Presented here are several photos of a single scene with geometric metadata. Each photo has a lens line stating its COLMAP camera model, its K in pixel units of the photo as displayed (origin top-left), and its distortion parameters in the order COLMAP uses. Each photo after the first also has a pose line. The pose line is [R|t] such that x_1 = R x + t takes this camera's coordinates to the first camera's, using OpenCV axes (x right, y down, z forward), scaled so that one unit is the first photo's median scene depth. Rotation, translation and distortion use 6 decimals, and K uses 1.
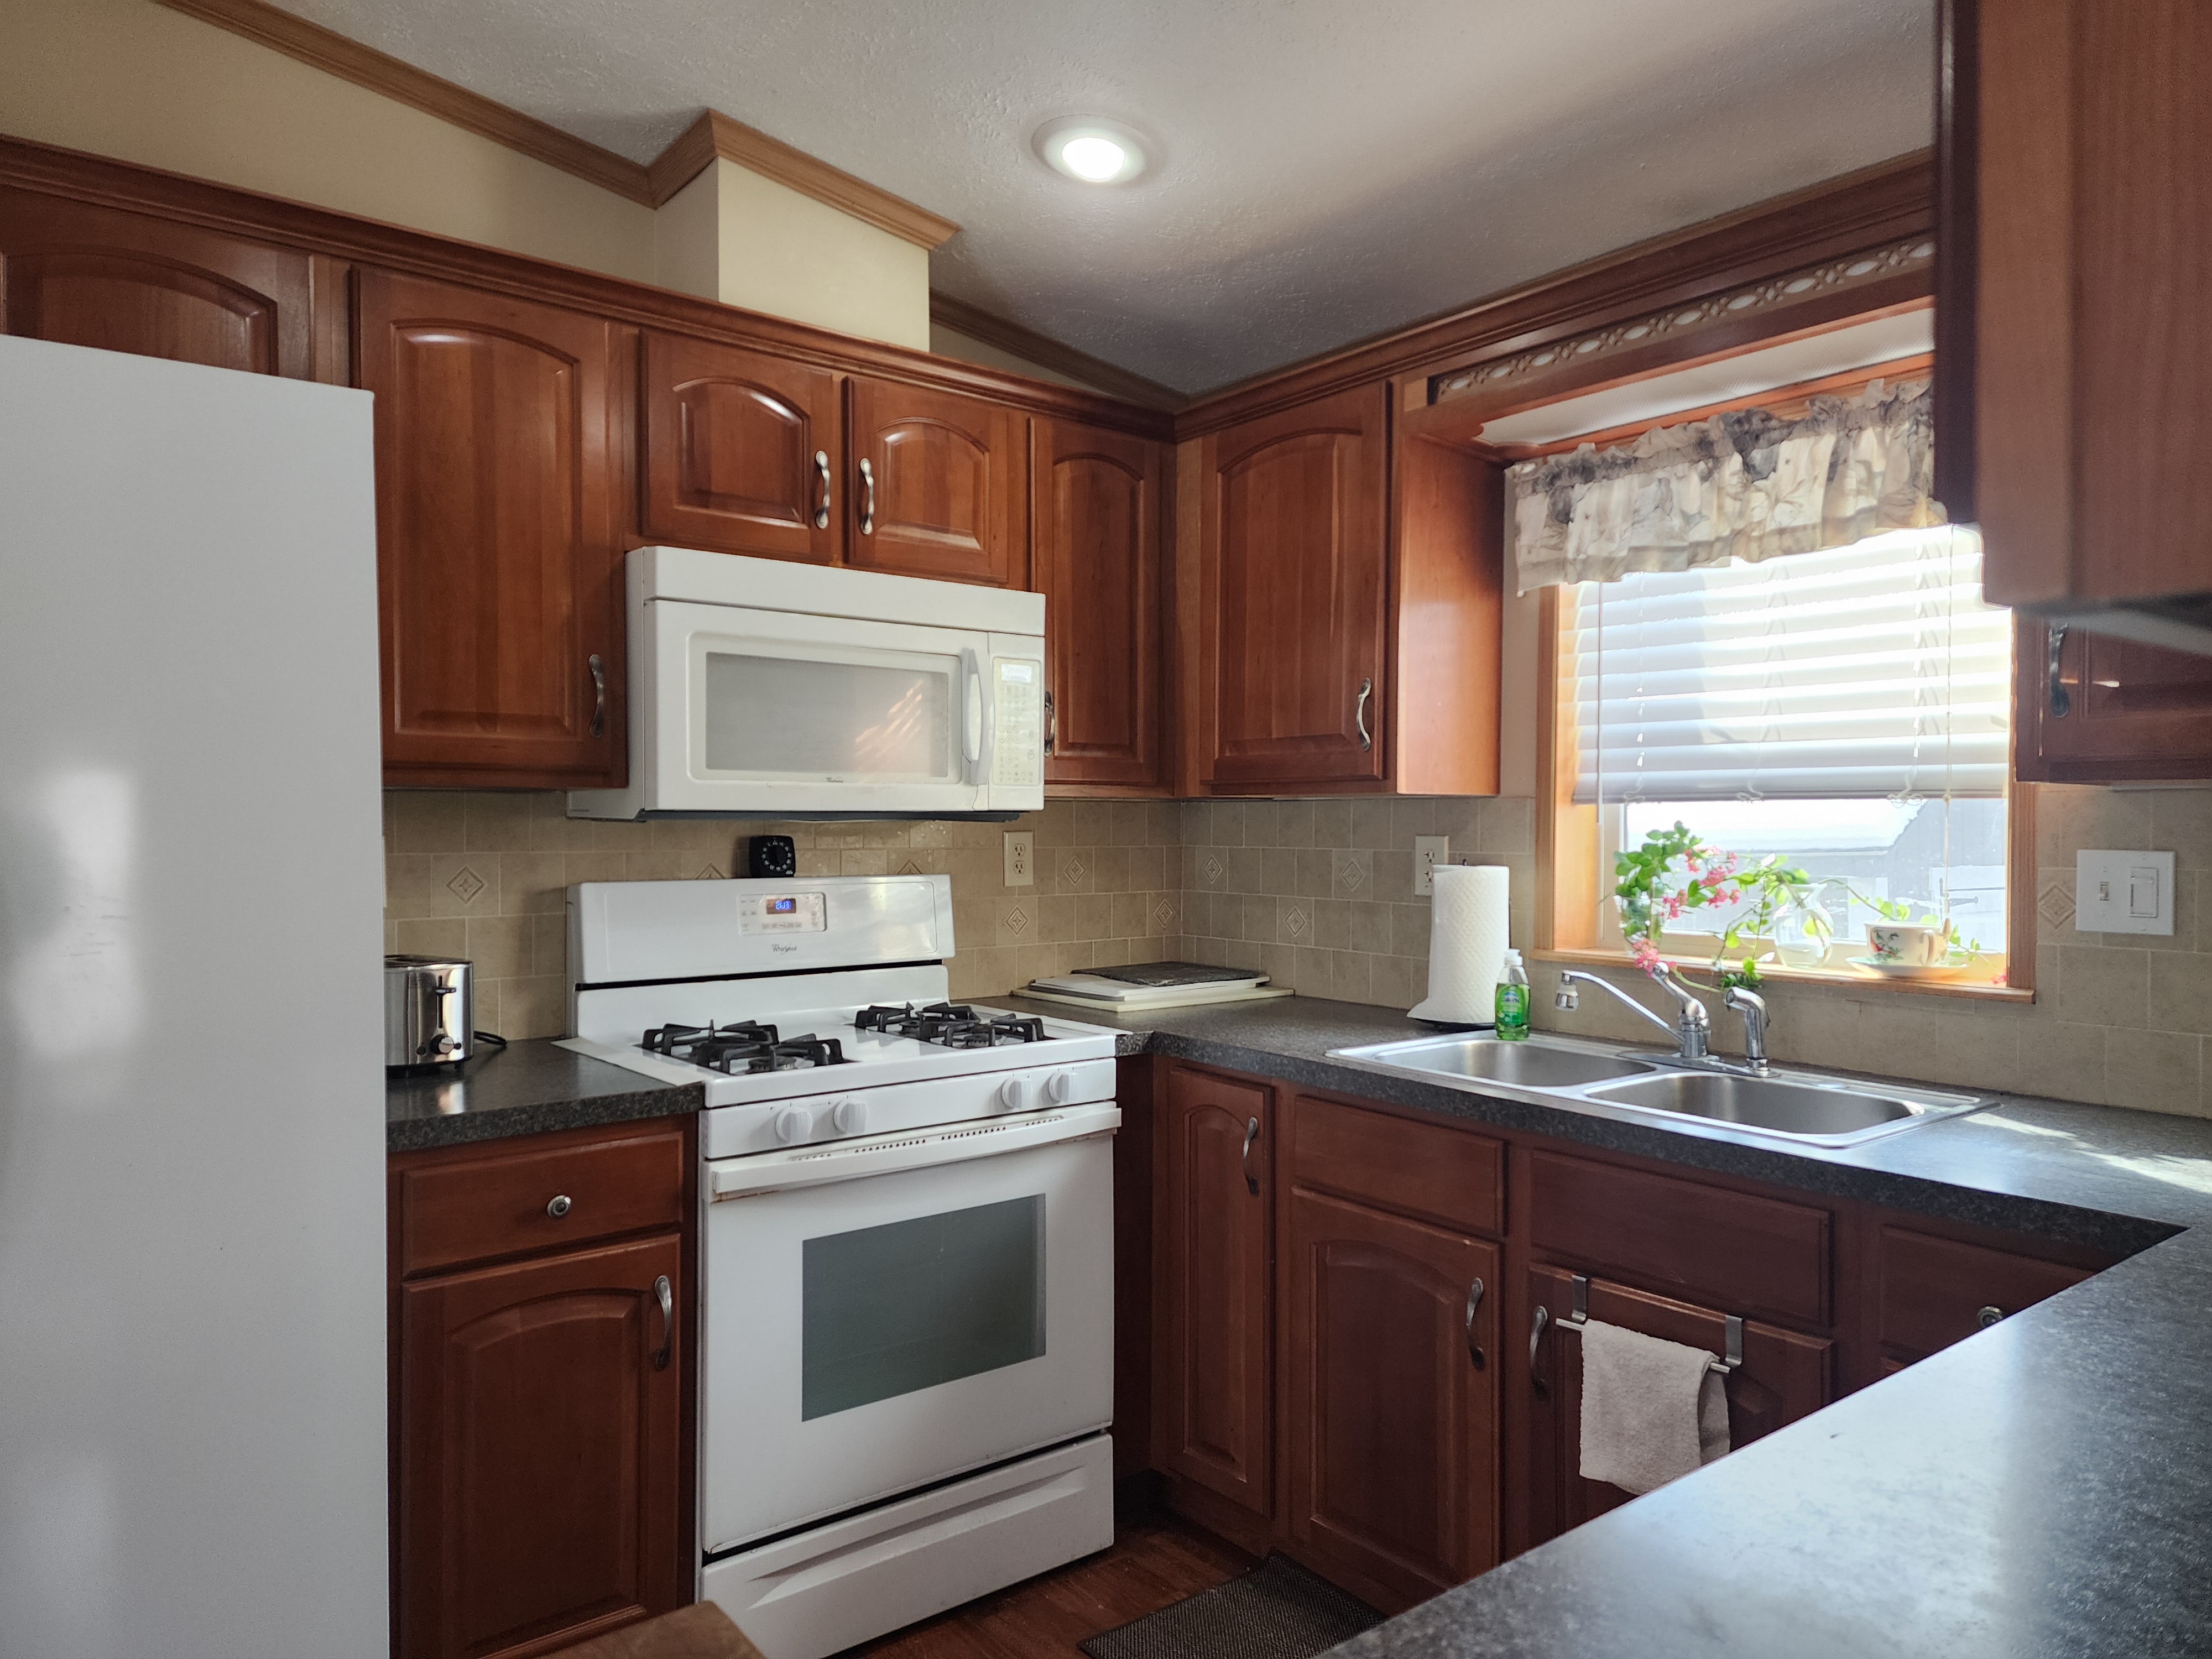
lens RADIAL K [[1474.5, 0, 1103.4], [0, 1474.5, 837.8], [0, 0, 1]] dist [0.108837, -0.104164]
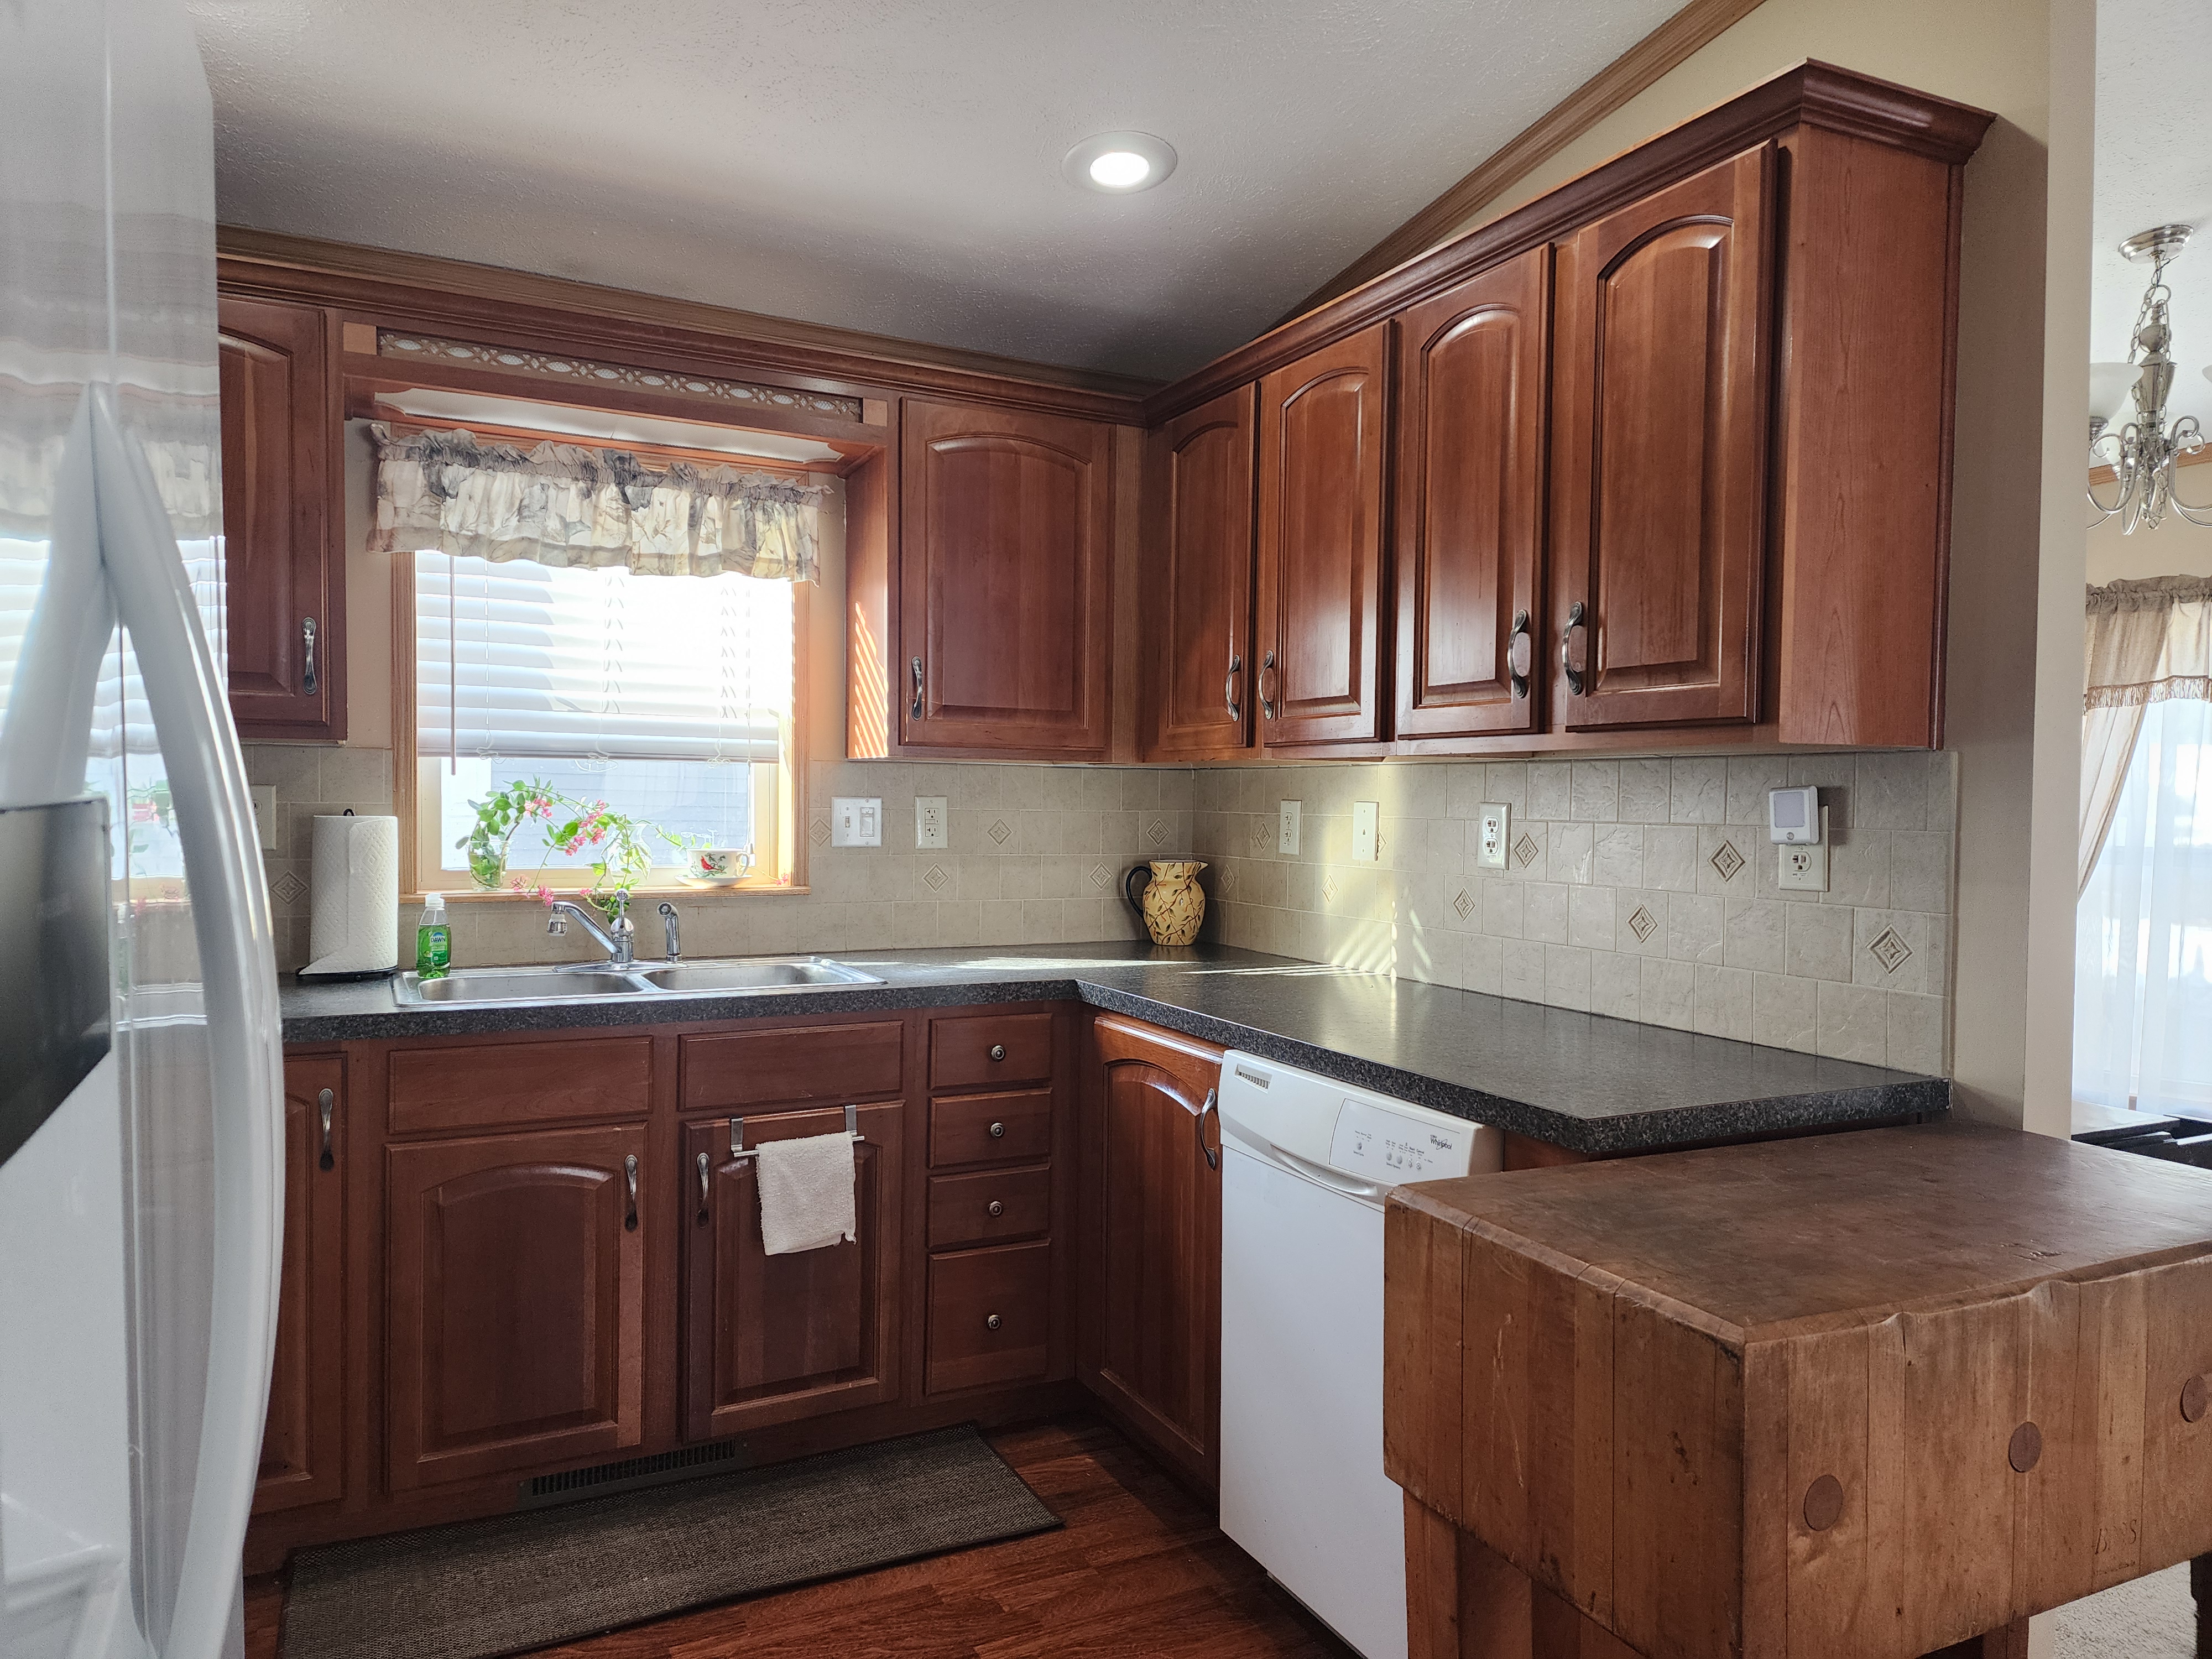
lens RADIAL K [[1474.5, 0, 1103.4], [0, 1474.5, 837.8], [0, 0, 1]] dist [0.108837, -0.104164]
pose [[0.199975, -0.029089, 0.979369, -0.712492], [-0.001299, 0.999550, 0.029953, 0.003081], [-0.979800, -0.007263, 0.199847, 0.334191]]
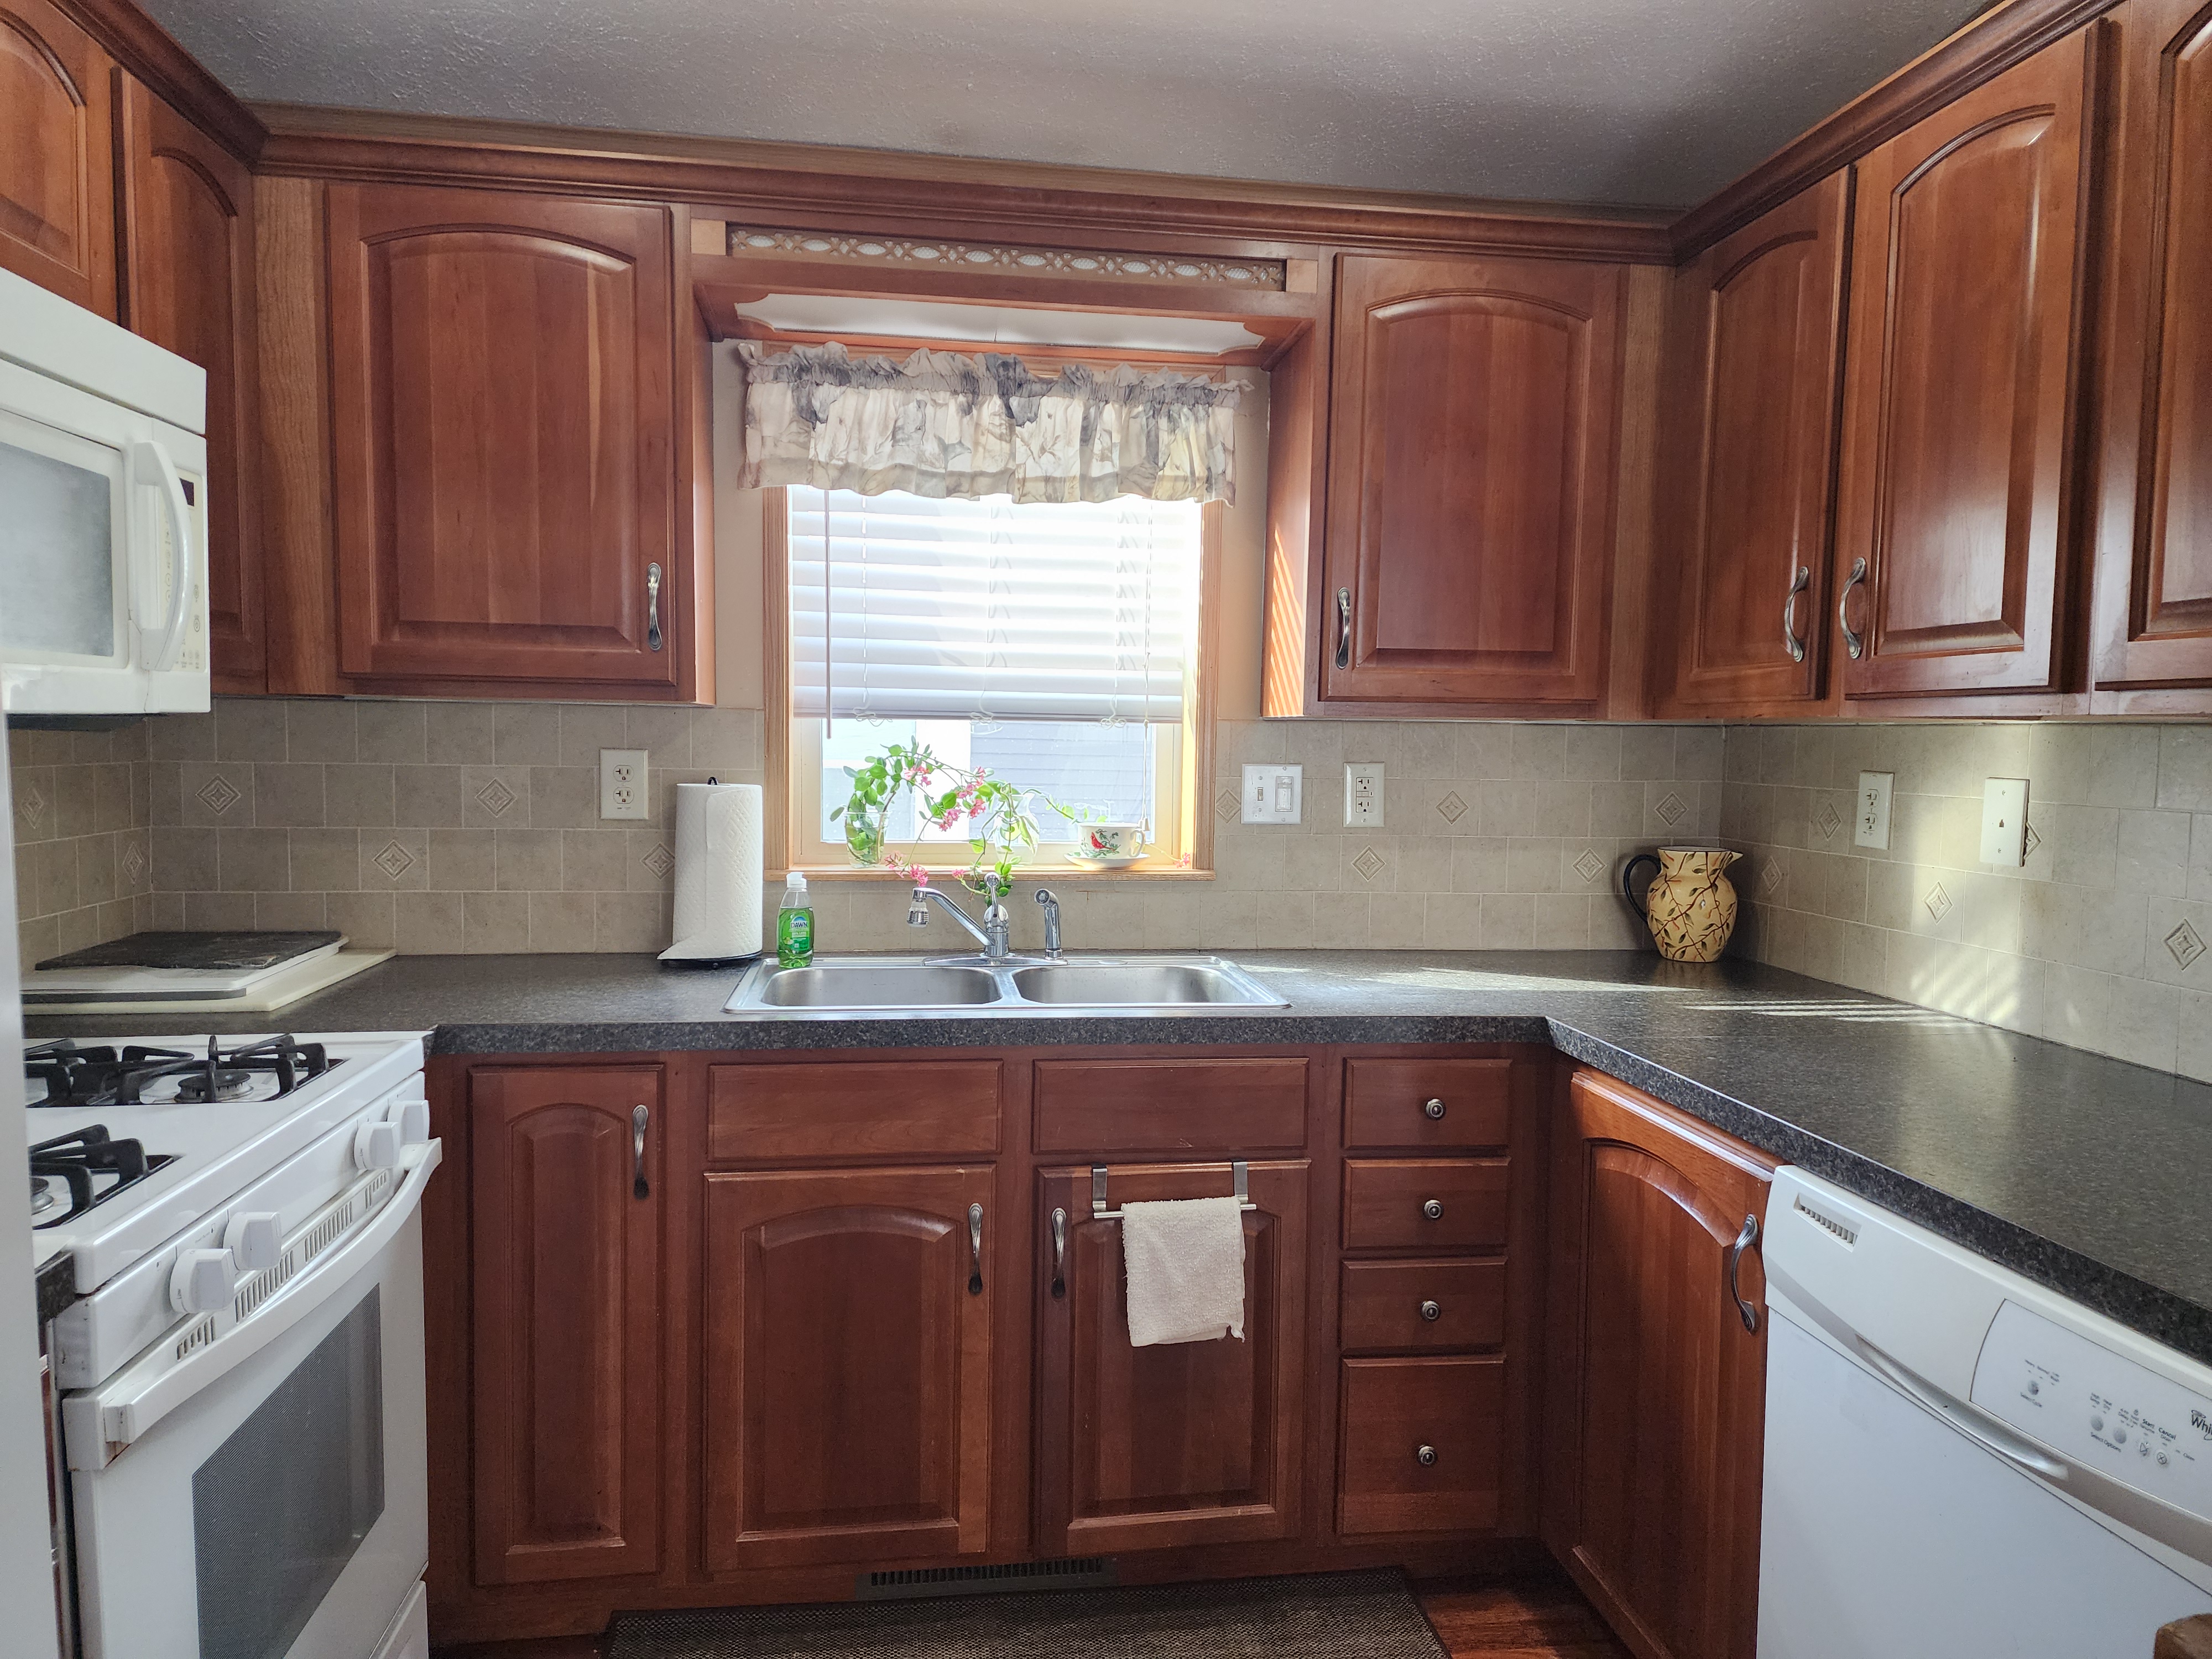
lens RADIAL K [[1474.5, 0, 1103.4], [0, 1474.5, 837.8], [0, 0, 1]] dist [0.108837, -0.104164]
pose [[0.501294, -0.056666, 0.863420, -0.462574], [-0.004300, 0.997678, 0.067974, -0.012437], [-0.865266, -0.037788, 0.499886, 0.378681]]
